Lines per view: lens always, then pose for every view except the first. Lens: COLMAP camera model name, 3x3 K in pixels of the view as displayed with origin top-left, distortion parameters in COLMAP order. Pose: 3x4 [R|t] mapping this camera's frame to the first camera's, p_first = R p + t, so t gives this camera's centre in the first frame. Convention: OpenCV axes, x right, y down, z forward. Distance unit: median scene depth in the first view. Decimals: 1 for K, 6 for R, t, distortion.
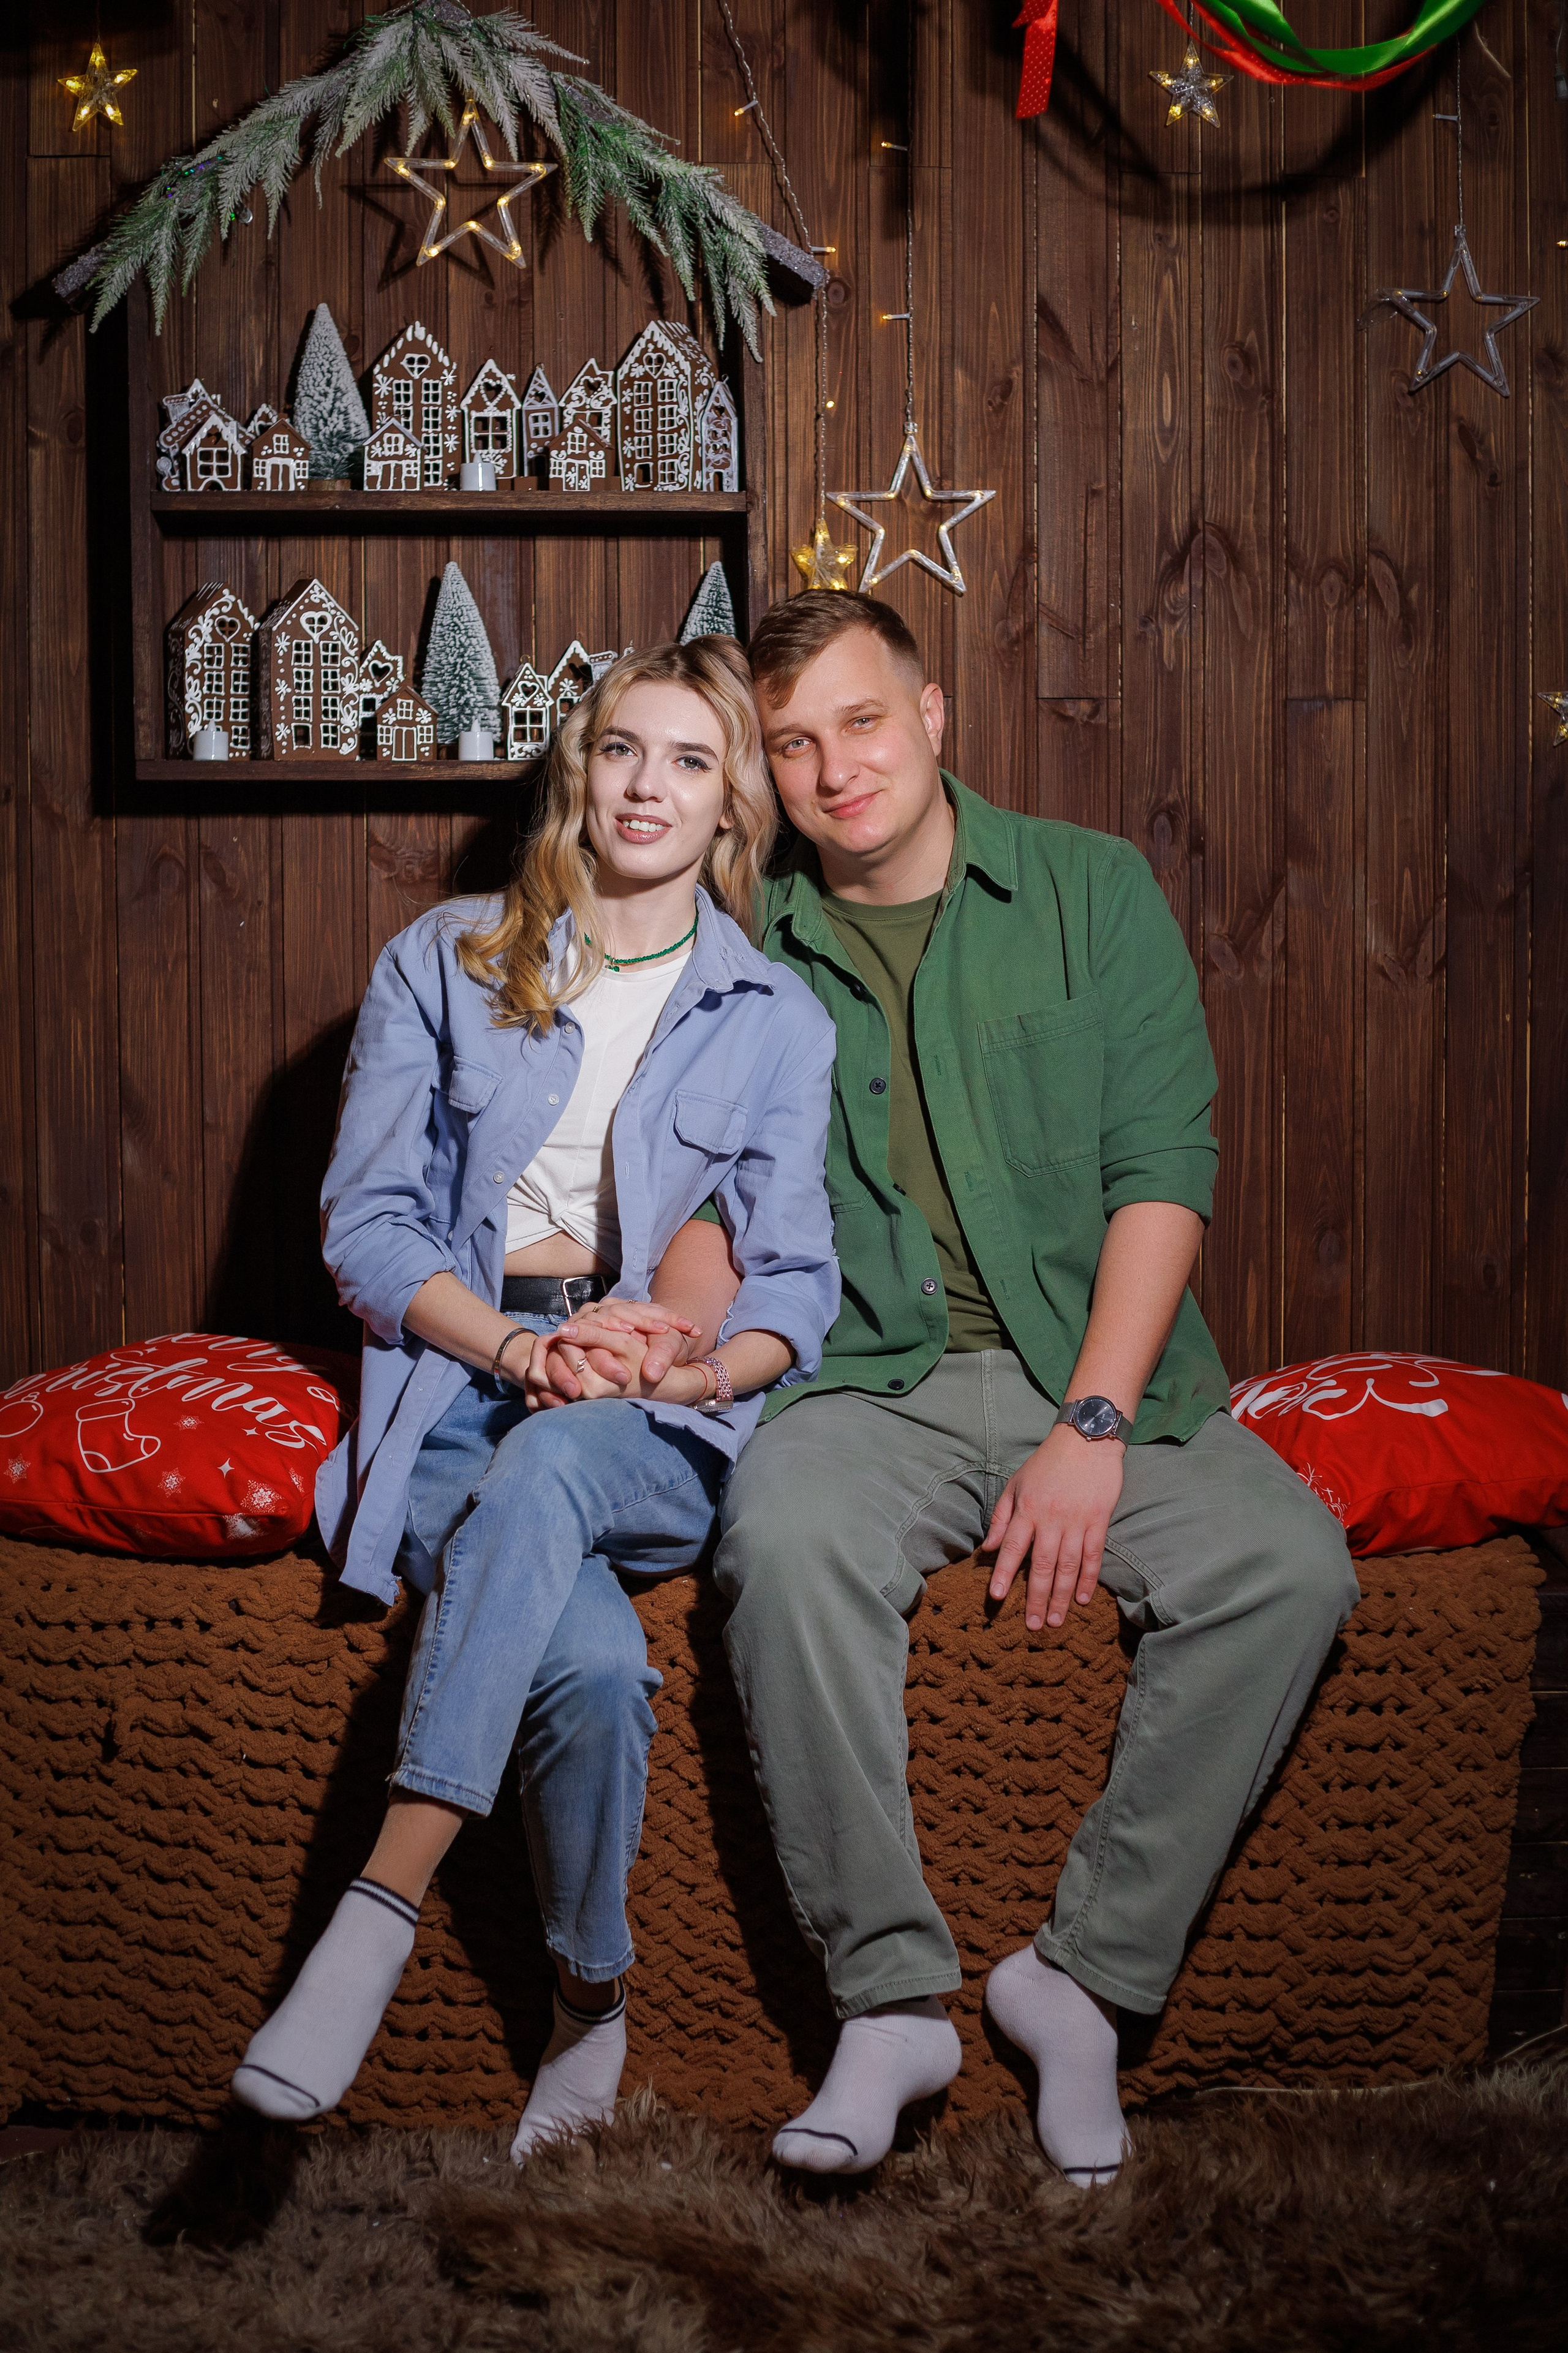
lens RADIAL K [[3716.9, 0, 665.5], [0, 3716.9, 1179.8], [0, 0, 1]] dist [-0.264852, 0.094258]
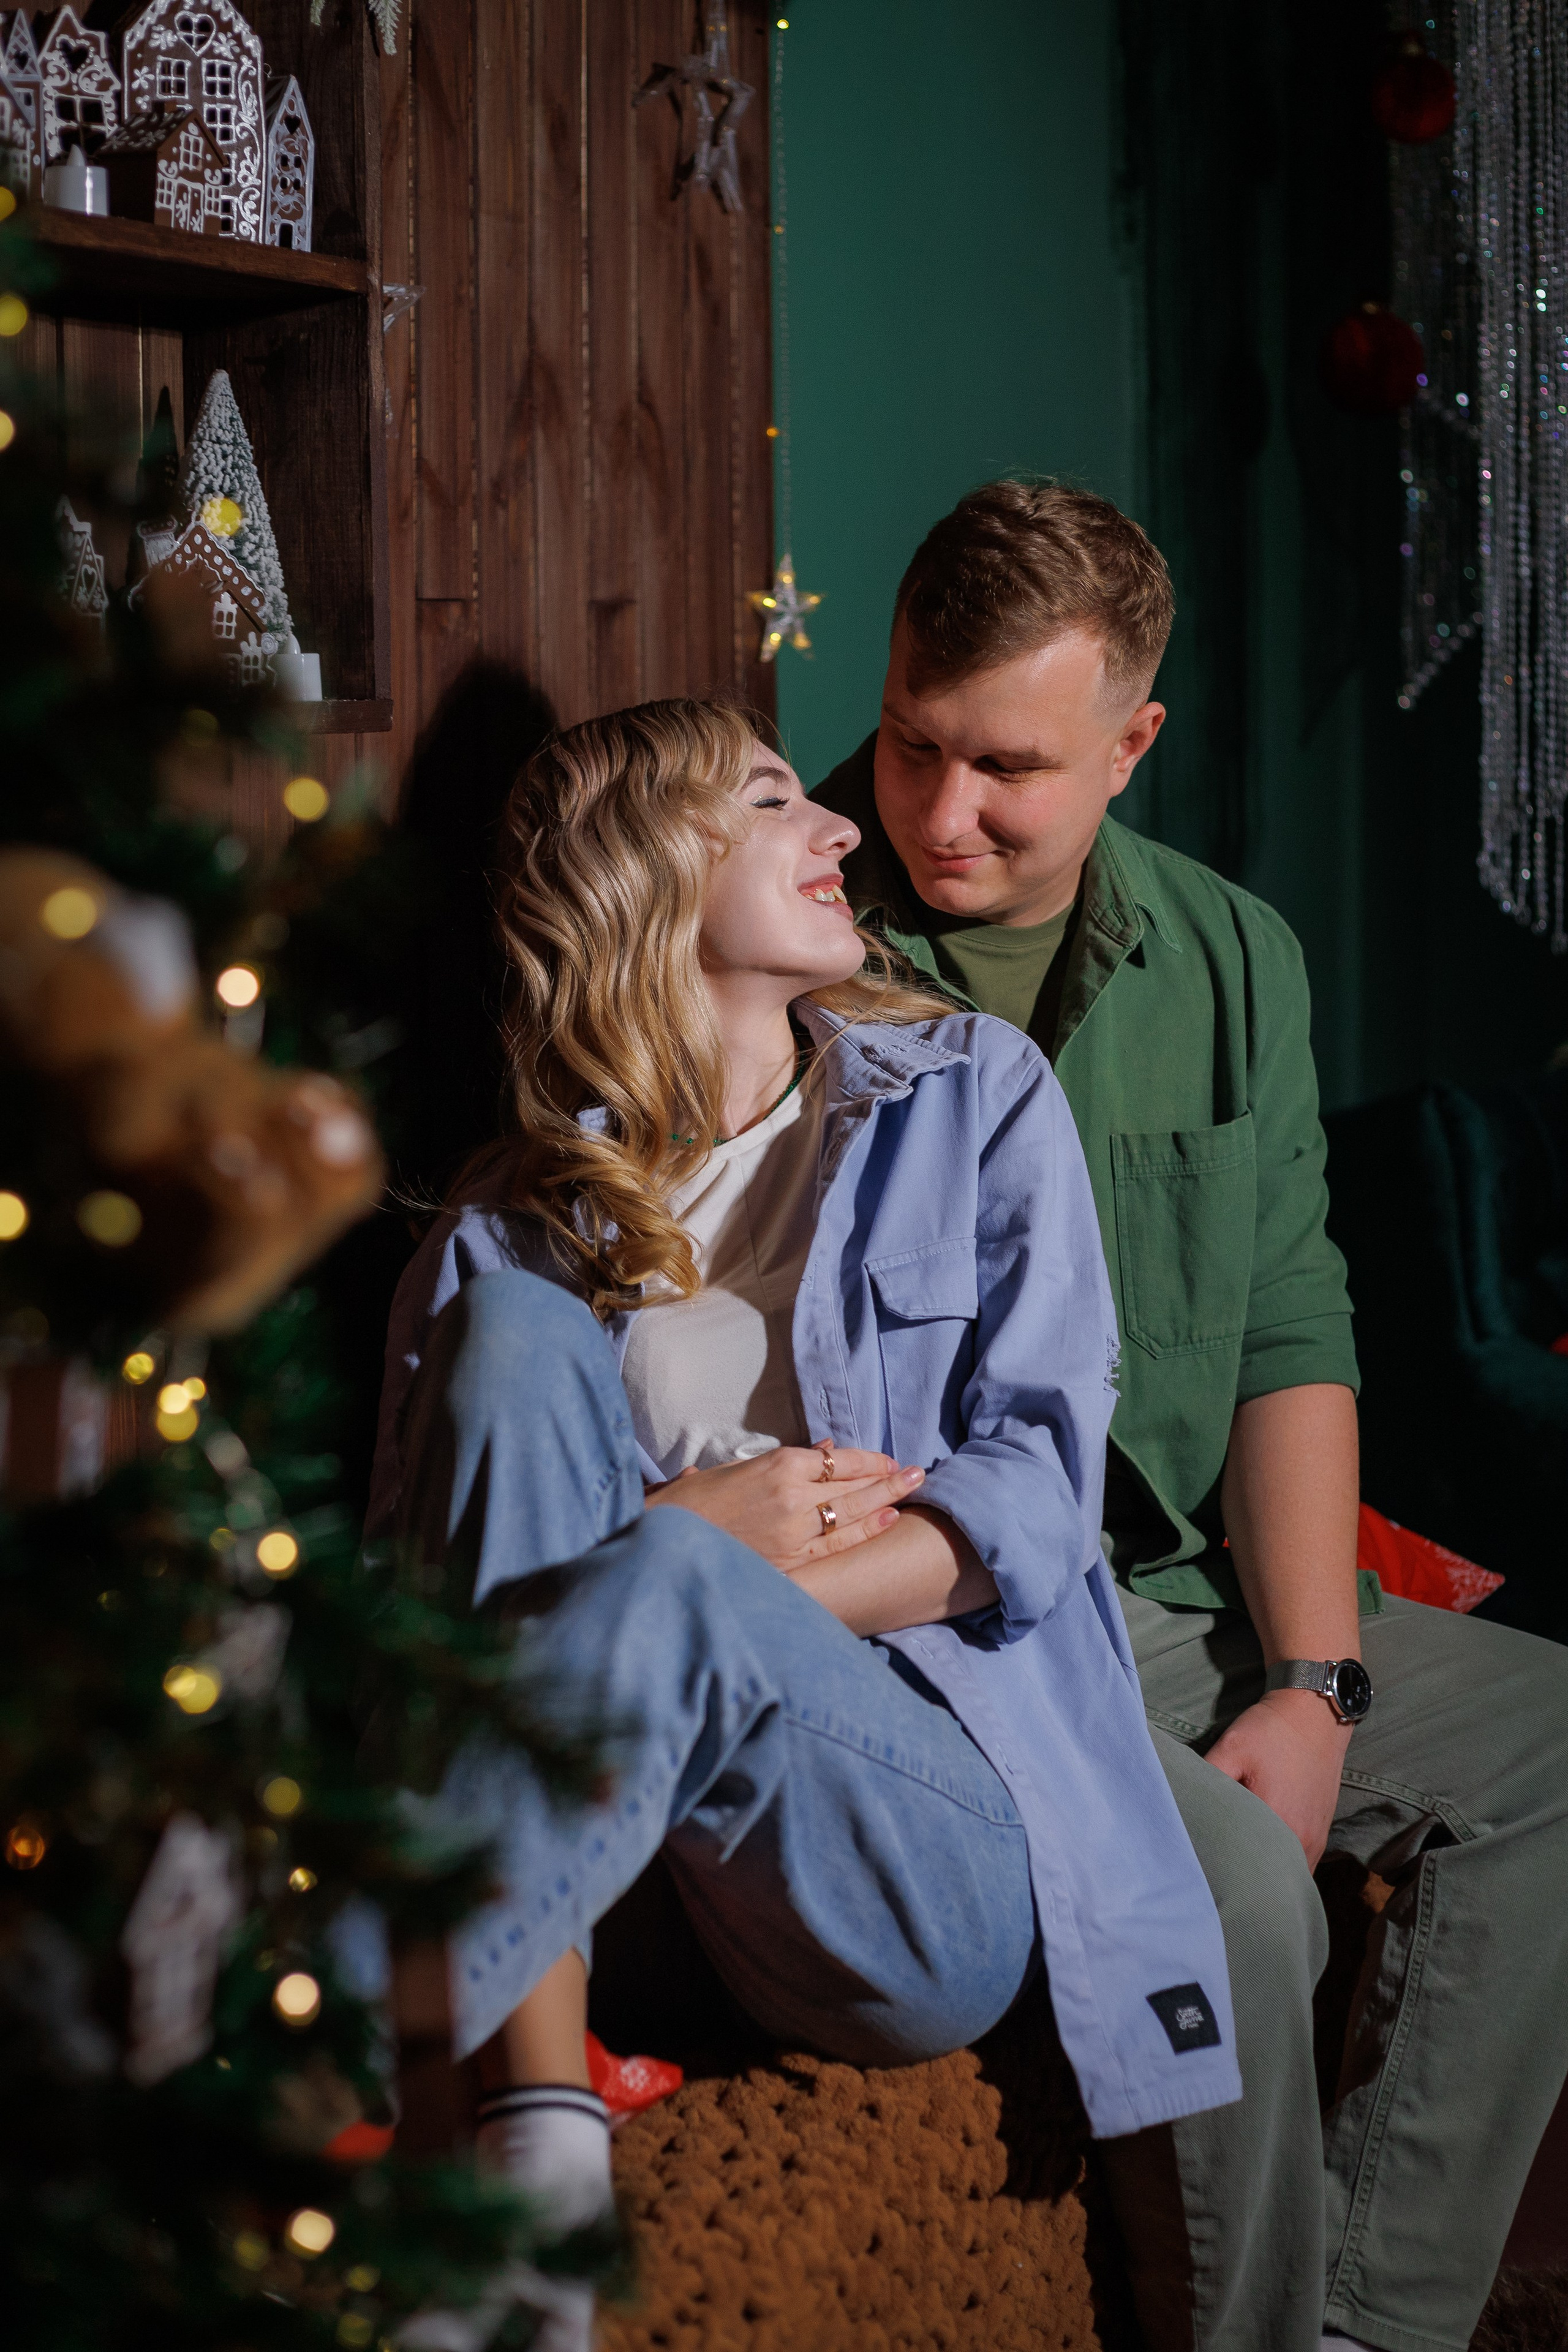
lens RADIAL K [[3715.6, 0, 665.6], [0, 3715.6, 1179.3], [0, 0, 1]] dist [-0.264852, 0.094258]
pose [[0.458388, -0.125061, 0.879909, -0.499252], [0.089863, 0.991498, 0.094107, -0.087087], [-0.884198, 0.035934, 0.465729, 0.668751]]
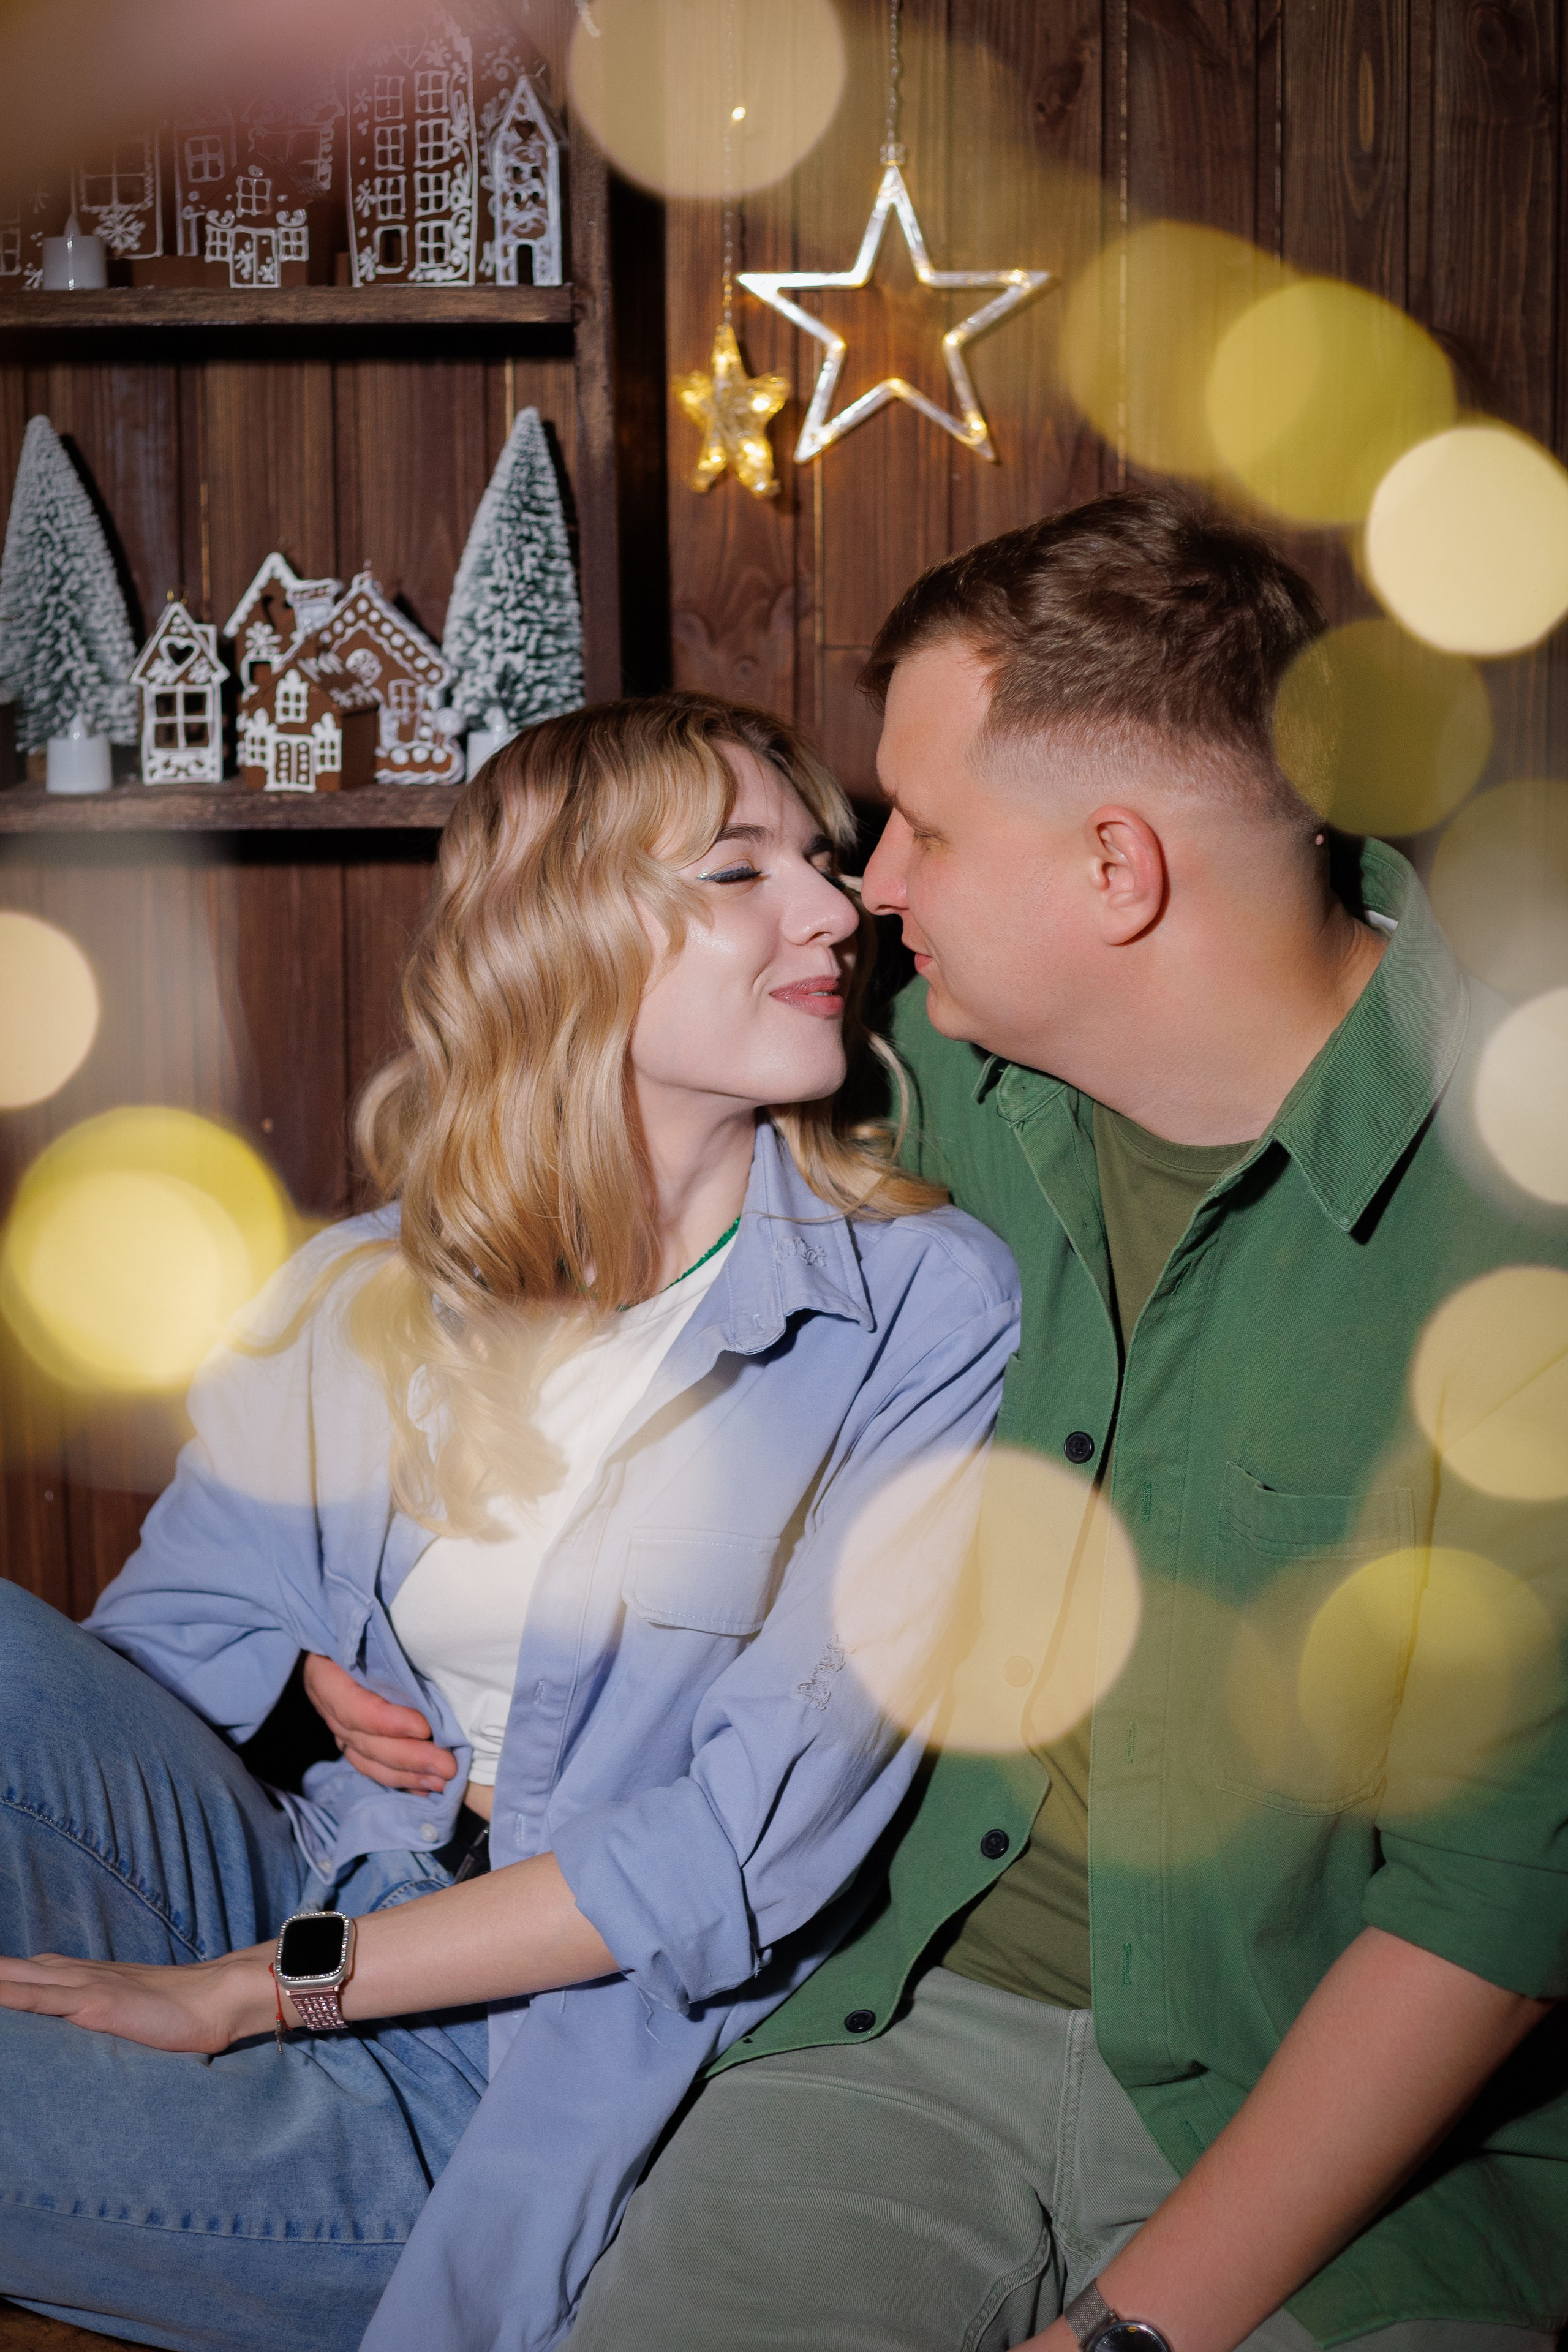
lens RADIAL K [[3684.6, 0, 720.1], [0, 3684.6, 1175.4], [0, 0, 1]] dist [-0.228554, -0.005136]
pose [[0.999832, 0.003785, -0.017907, 0.052316], [-0.001895, 0.994535, 0.104386, -0.112573], [0.018204, -0.104335, 0.994376, 0.461768]]
